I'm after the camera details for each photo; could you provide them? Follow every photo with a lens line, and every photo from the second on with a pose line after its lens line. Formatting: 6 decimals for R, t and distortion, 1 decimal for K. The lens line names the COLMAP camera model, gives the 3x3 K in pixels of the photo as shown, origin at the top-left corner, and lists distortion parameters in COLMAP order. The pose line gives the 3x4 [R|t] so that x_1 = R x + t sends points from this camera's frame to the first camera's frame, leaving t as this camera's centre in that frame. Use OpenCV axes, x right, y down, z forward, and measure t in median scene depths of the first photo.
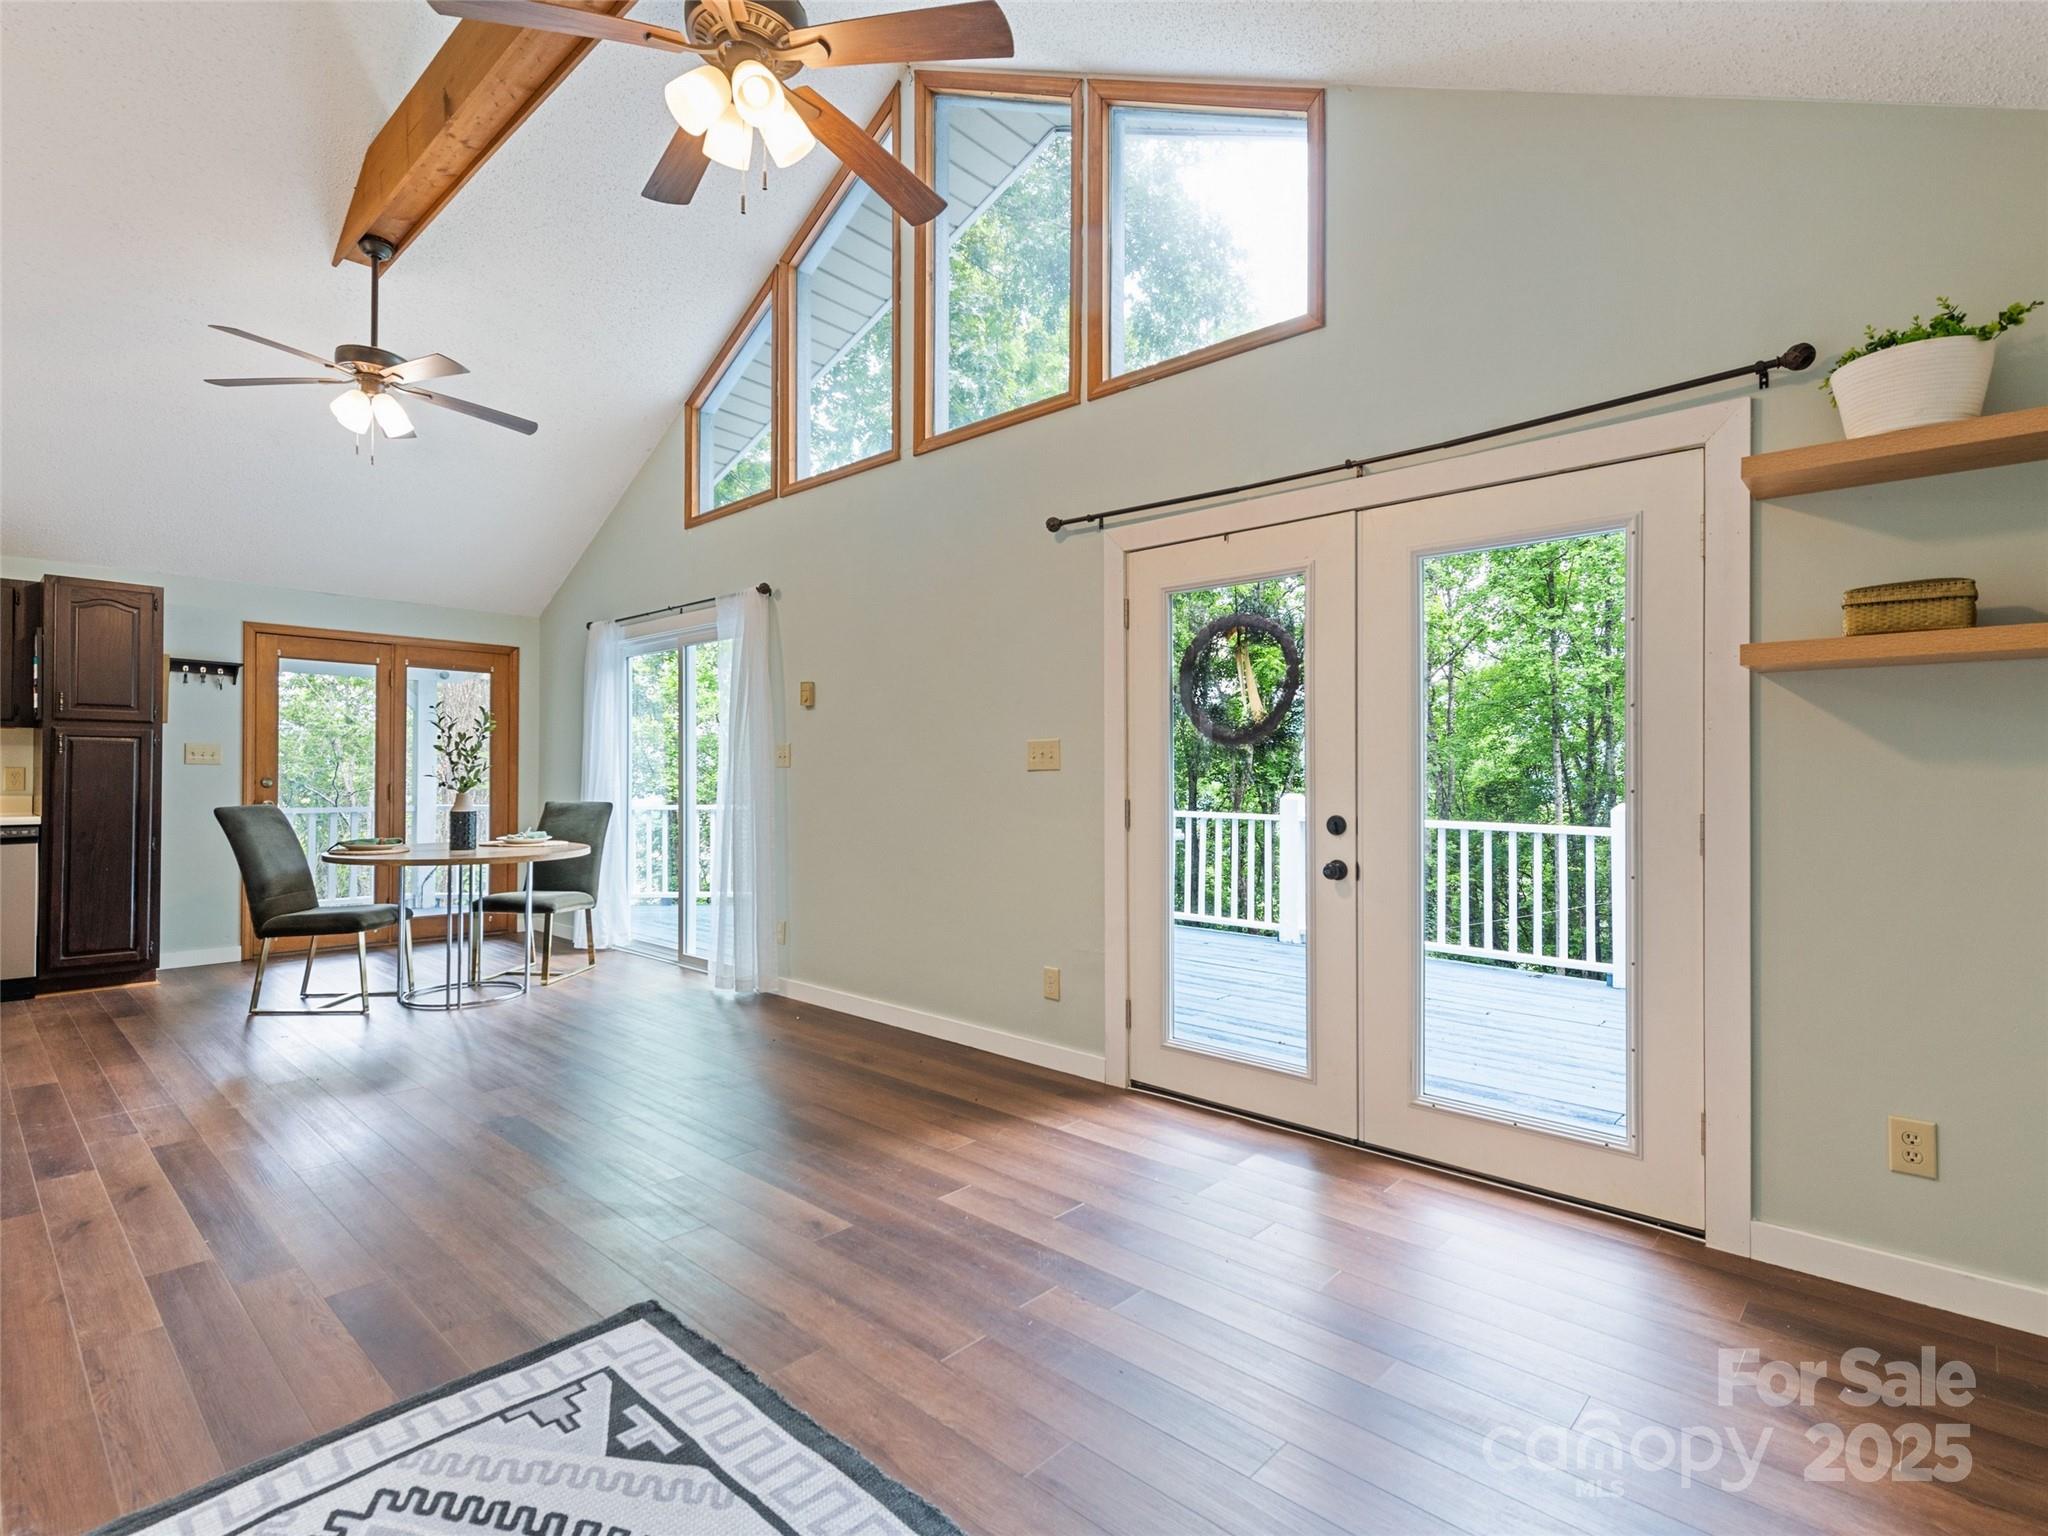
lens RADIAL K [[1022.1, 0, 1005.4], [0, 1022.1, 768.2], [0, 0, 1]] dist [0.015420, -0.000553]
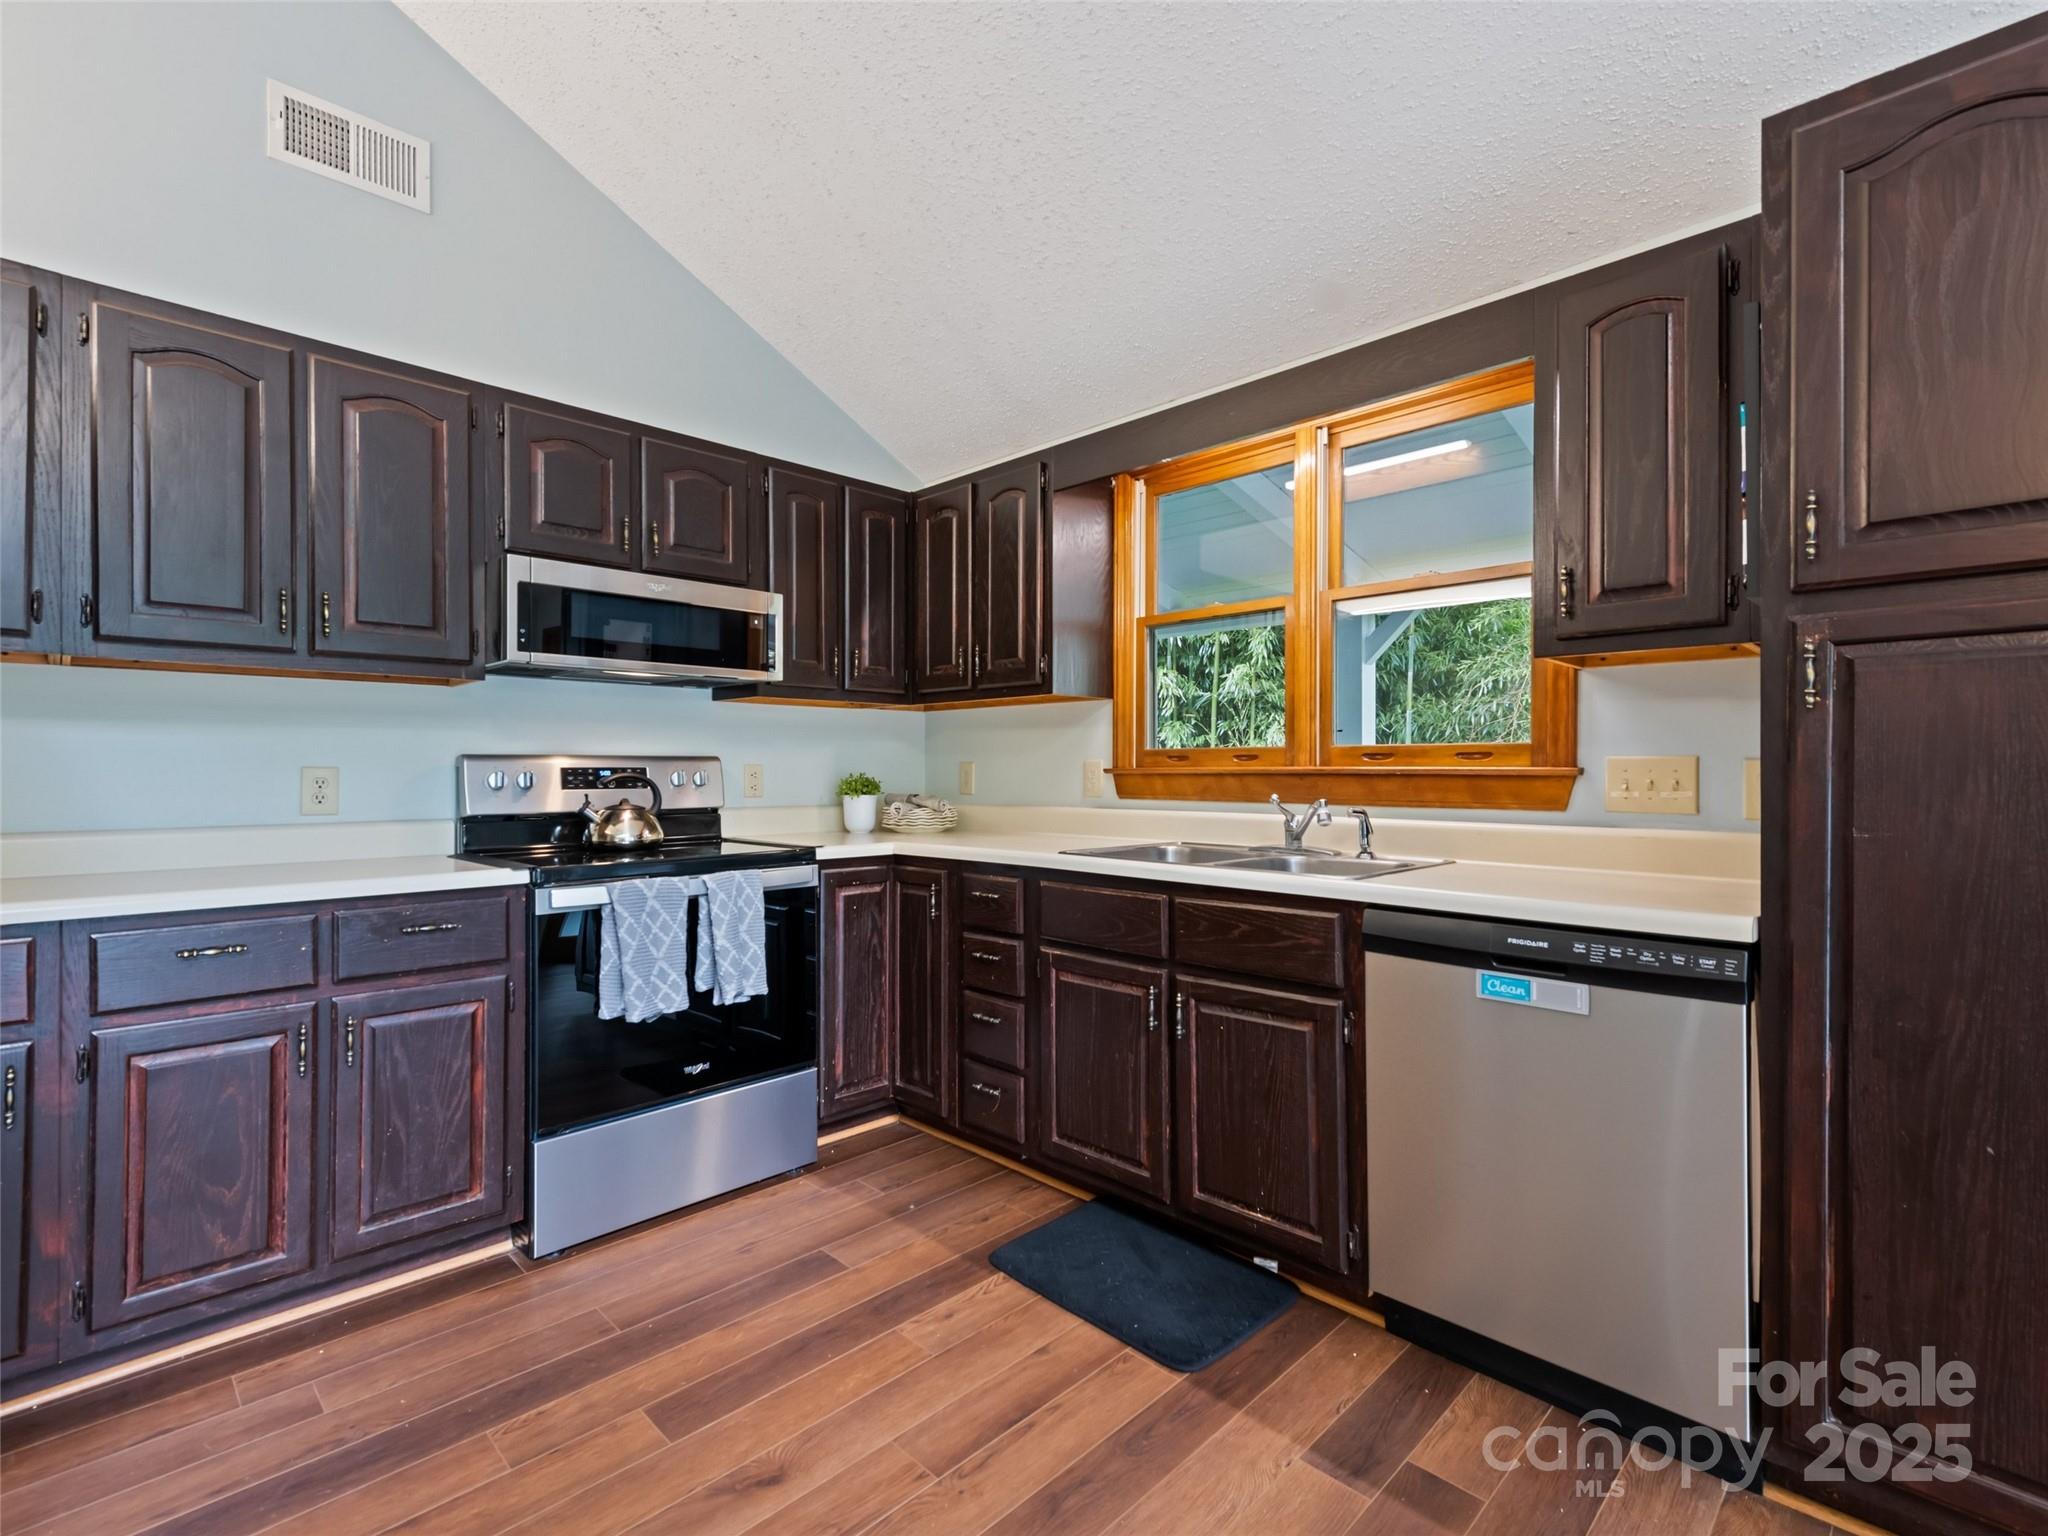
lens RADIAL K [[984.4, 0, 1015.0], [0, 984.4, 764.5], [0, 0, 1]] dist [0.010323, -0.003443]
pose [[-0.040153, -0.007881, -0.999162, -0.738123], [0.004410, 0.999958, -0.008064, 0.004146], [0.999184, -0.004730, -0.040116, 0.925993]]
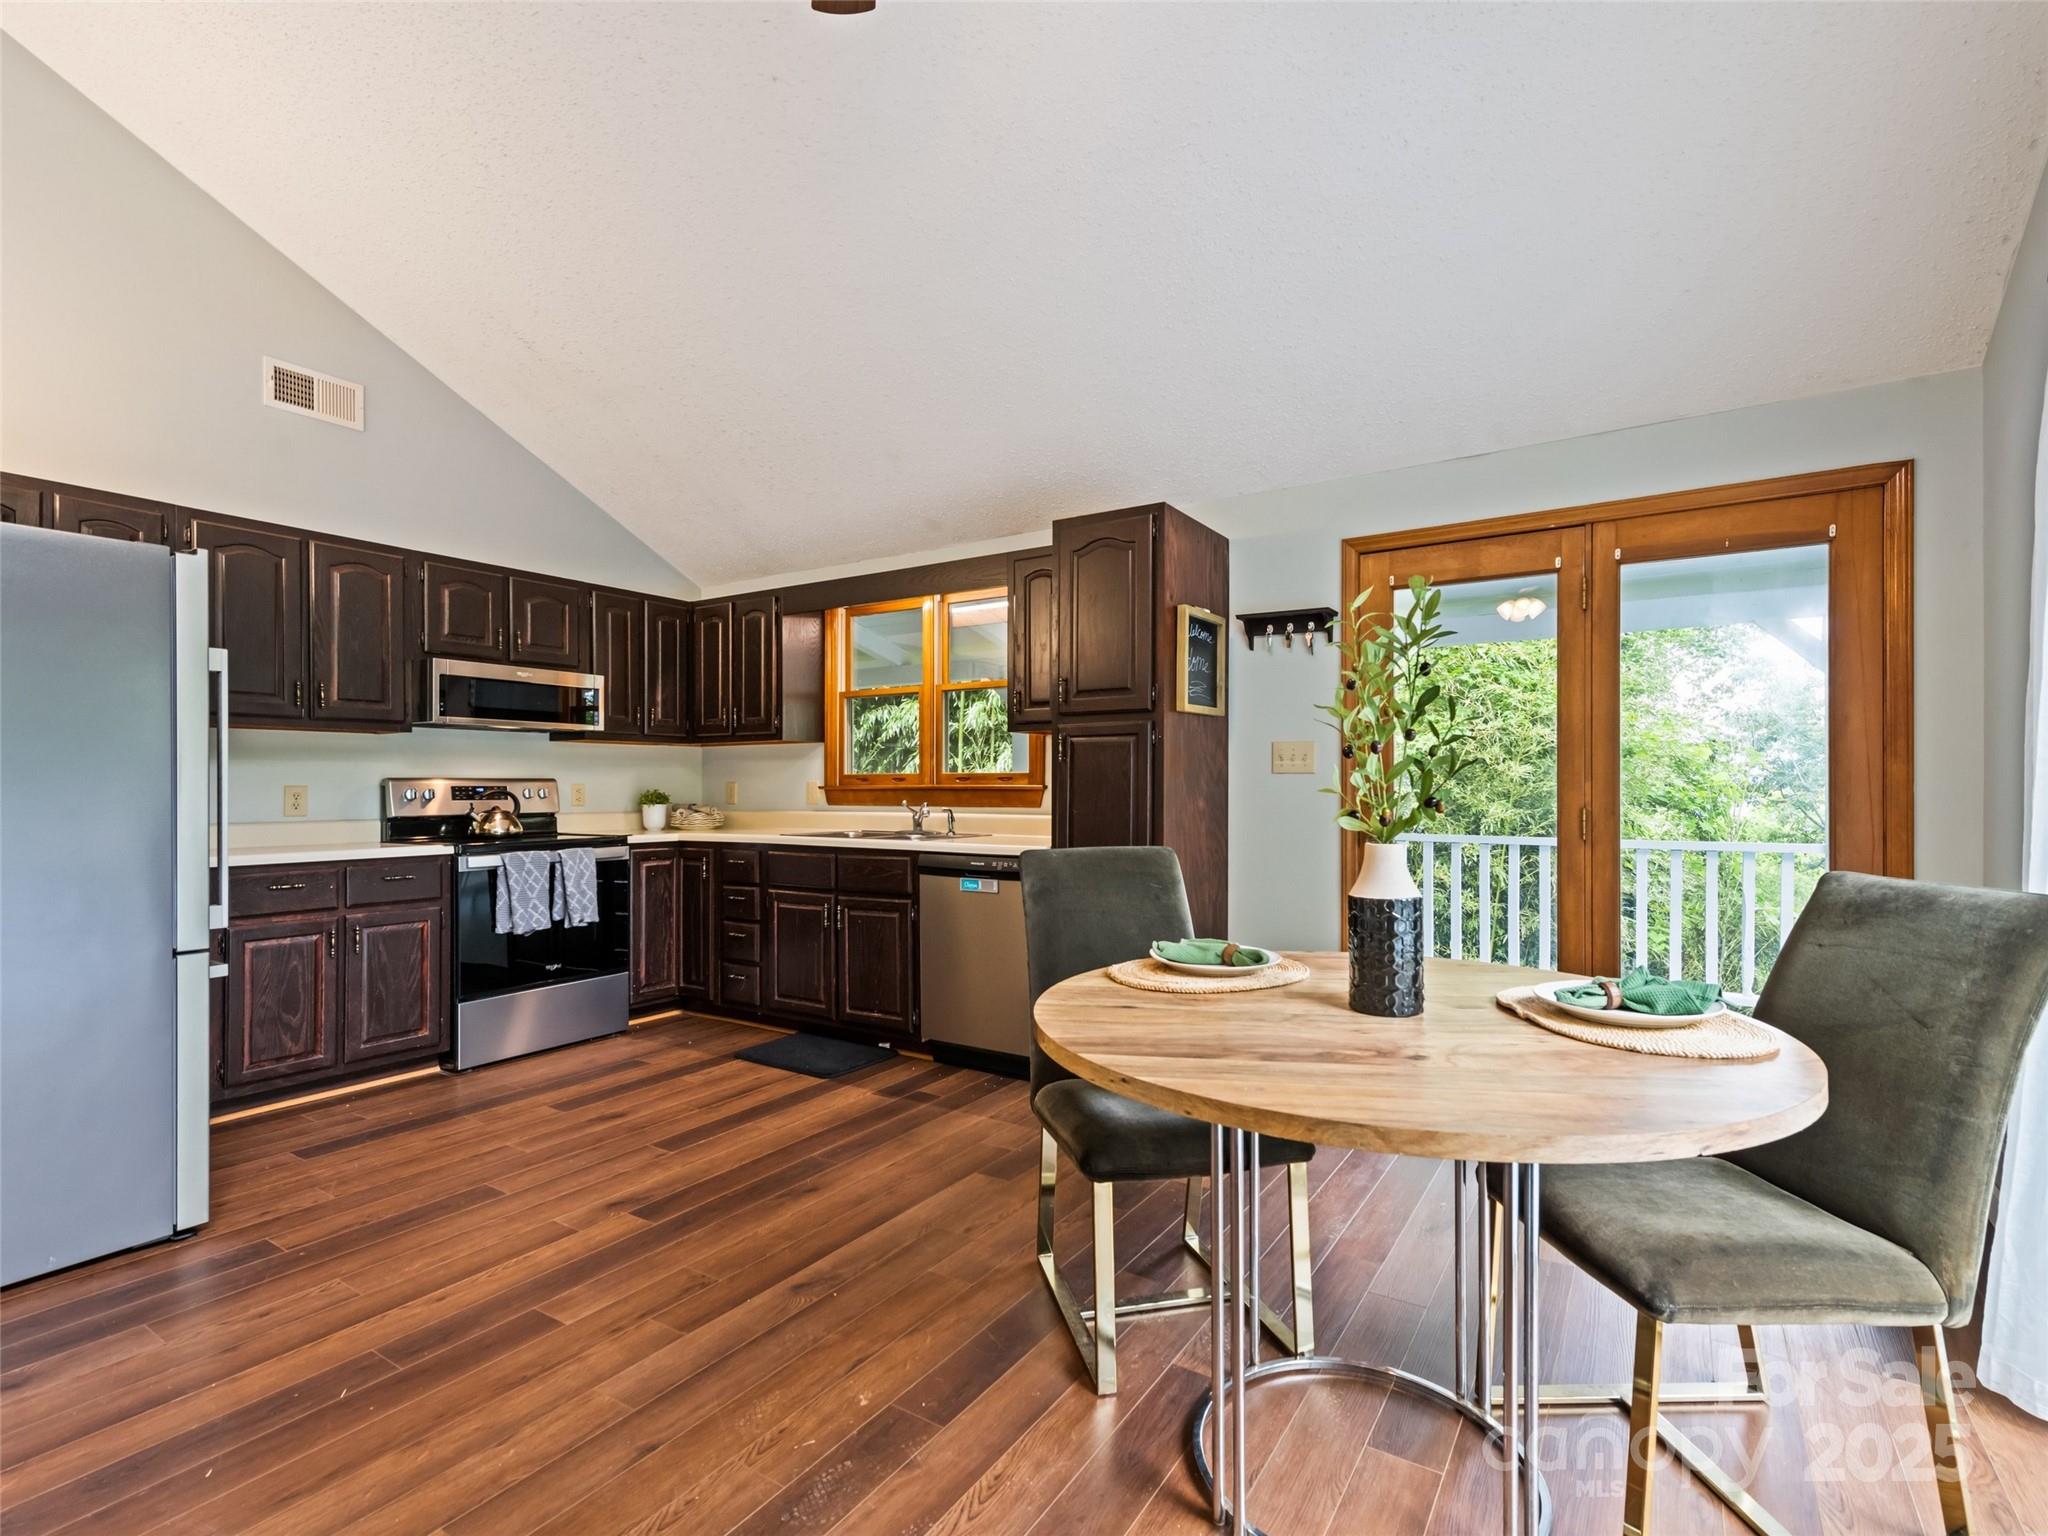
lens RADIAL K [[984.4, 0, 1034.7], [0, 984.4, 780.9], [0, 0, 1]] dist [0.010323, -0.003443]
pose [[0.181886, -0.009672, -0.983272, -0.277382], [0.006956, 0.999939, -0.008549, 0.006967], [0.983295, -0.005285, 0.181942, 1.002772]]
